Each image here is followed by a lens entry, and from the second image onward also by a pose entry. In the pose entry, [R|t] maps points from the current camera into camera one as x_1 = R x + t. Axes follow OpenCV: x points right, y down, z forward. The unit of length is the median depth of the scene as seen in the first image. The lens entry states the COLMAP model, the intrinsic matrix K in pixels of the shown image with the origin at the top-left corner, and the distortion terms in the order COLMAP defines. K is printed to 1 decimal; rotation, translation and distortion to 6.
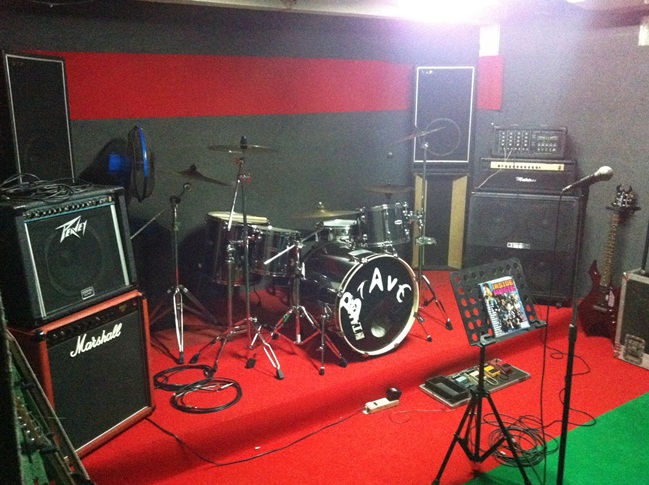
lens RADIAL K [[582.5, 0, 326.5], [0, 582.5, 240.0], [0, 0, 1]] dist [0.001236, -0.009958]
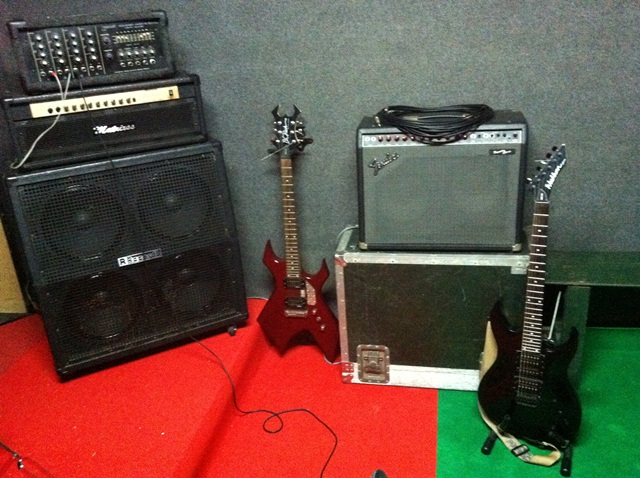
lens RADIAL K [[574.4, 0, 321.1], [0, 574.4, 237.7], [0, 0, 1]] dist [0.001236, -0.009958]
pose [[0.687033, -0.318717, 0.652997, 0.115958], [0.237858, 0.947803, 0.212351, -0.079516], [-0.686592, 0.009429, 0.726982, 0.535679]]
